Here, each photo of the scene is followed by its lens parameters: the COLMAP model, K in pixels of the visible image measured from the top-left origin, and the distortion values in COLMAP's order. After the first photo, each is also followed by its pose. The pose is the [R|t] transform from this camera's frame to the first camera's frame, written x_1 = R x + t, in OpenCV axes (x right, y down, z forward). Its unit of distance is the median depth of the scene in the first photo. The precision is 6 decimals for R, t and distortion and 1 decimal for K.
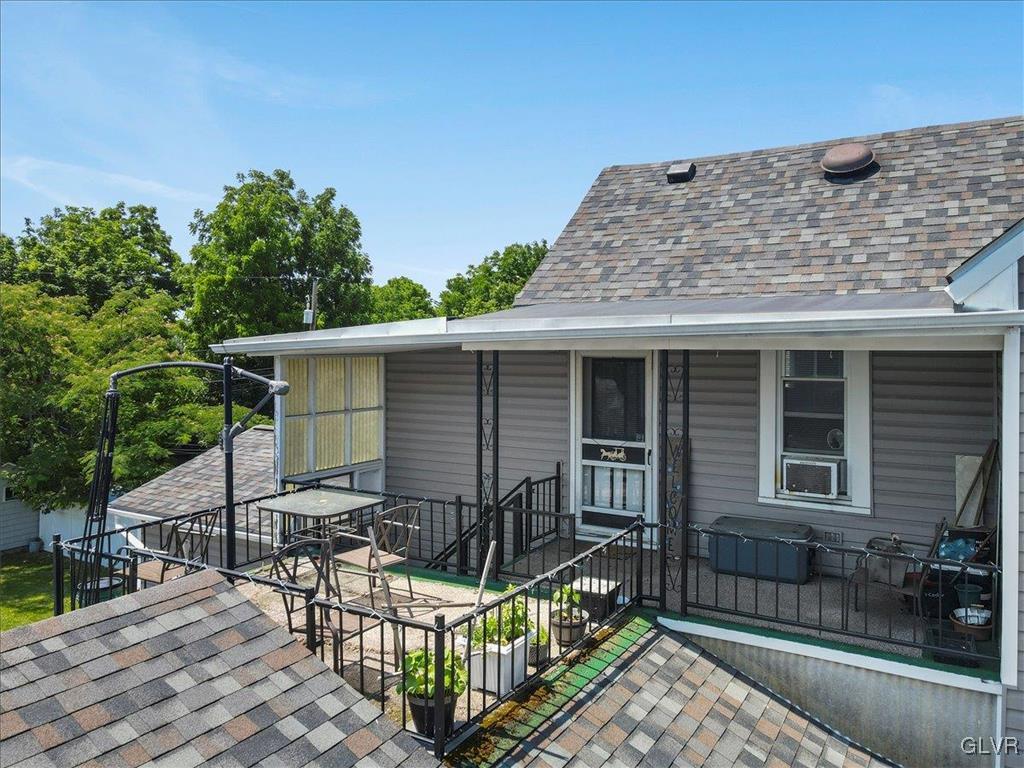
lens RADIAL K [[766.8, 0, 512.0], [0, 766.8, 384.0], [0, 0, 1]] dist [0.041624, -0.000940]
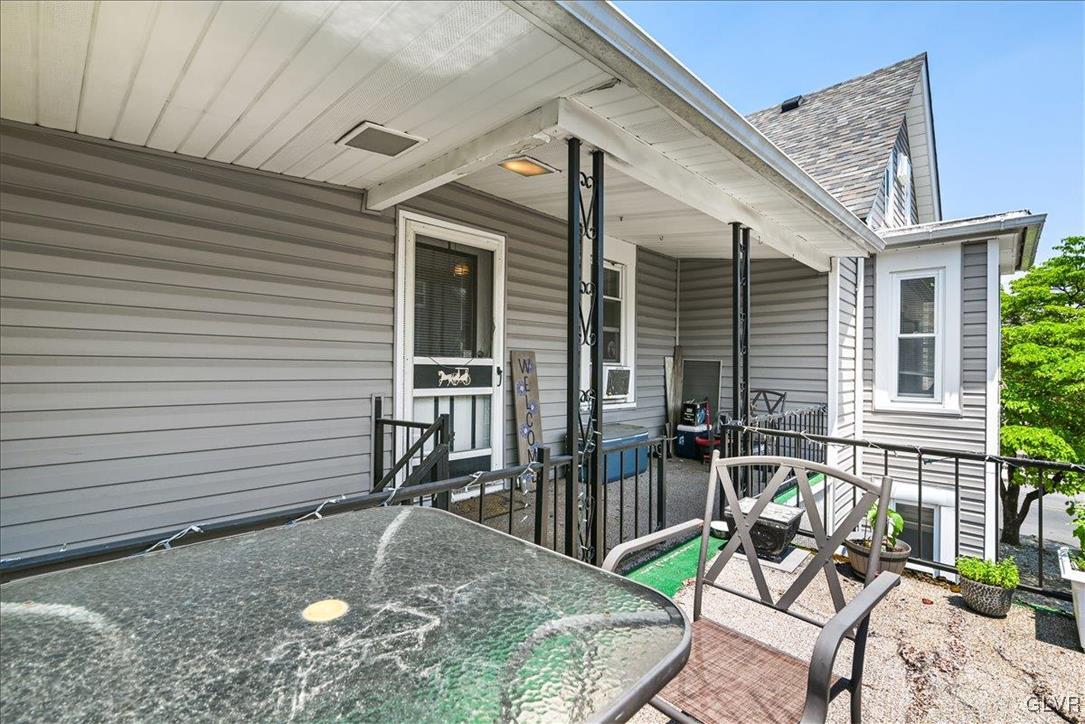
lens RADIAL K [[493.8, 0, 542.7], [0, 493.8, 363.9], [0, 0, 1]] dist [-0.002272, 0.000553]
pose [[0.215059, 0.002151, 0.976599, -0.294361], [0.027839, 0.999578, -0.008332, 0.083037], [-0.976204, 0.028979, 0.214908, 0.798182]]
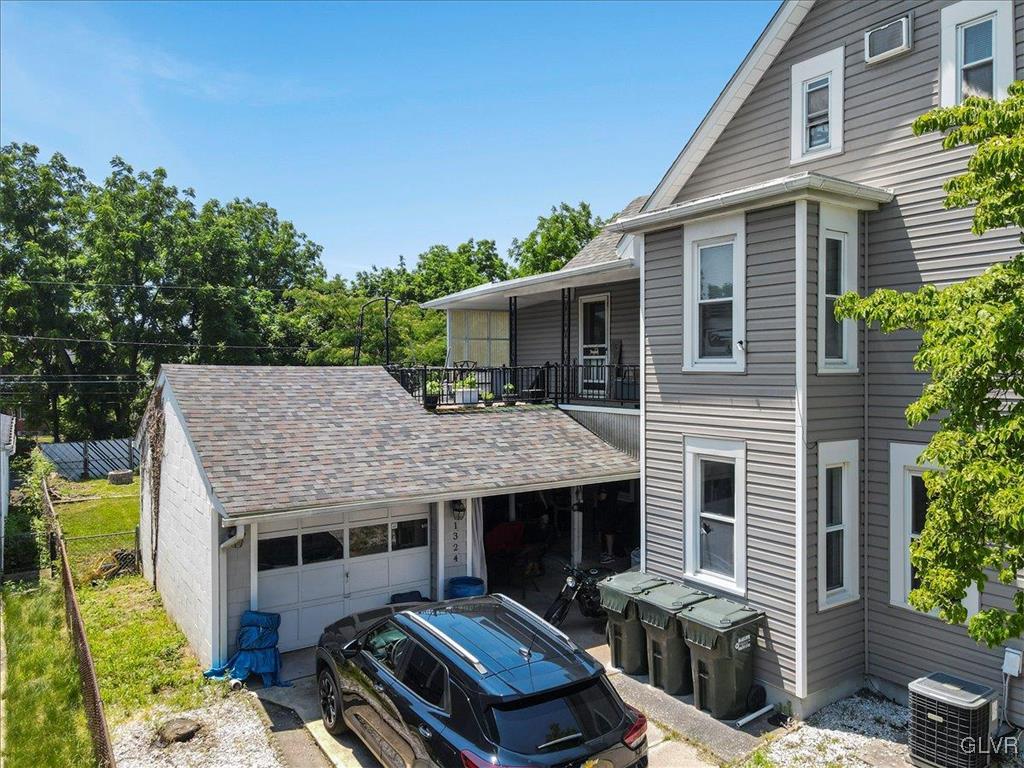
lens RADIAL K [[766.8, 0, 512.0], [0, 766.8, 384.0], [0, 0, 1]] dist [0.041624, -0.000940]
pose [[0.902524, 0.002033, -0.430635, 0.761790], [-0.010696, 0.999786, -0.017698, 0.204845], [0.430507, 0.020579, 0.902353, -0.825853]]
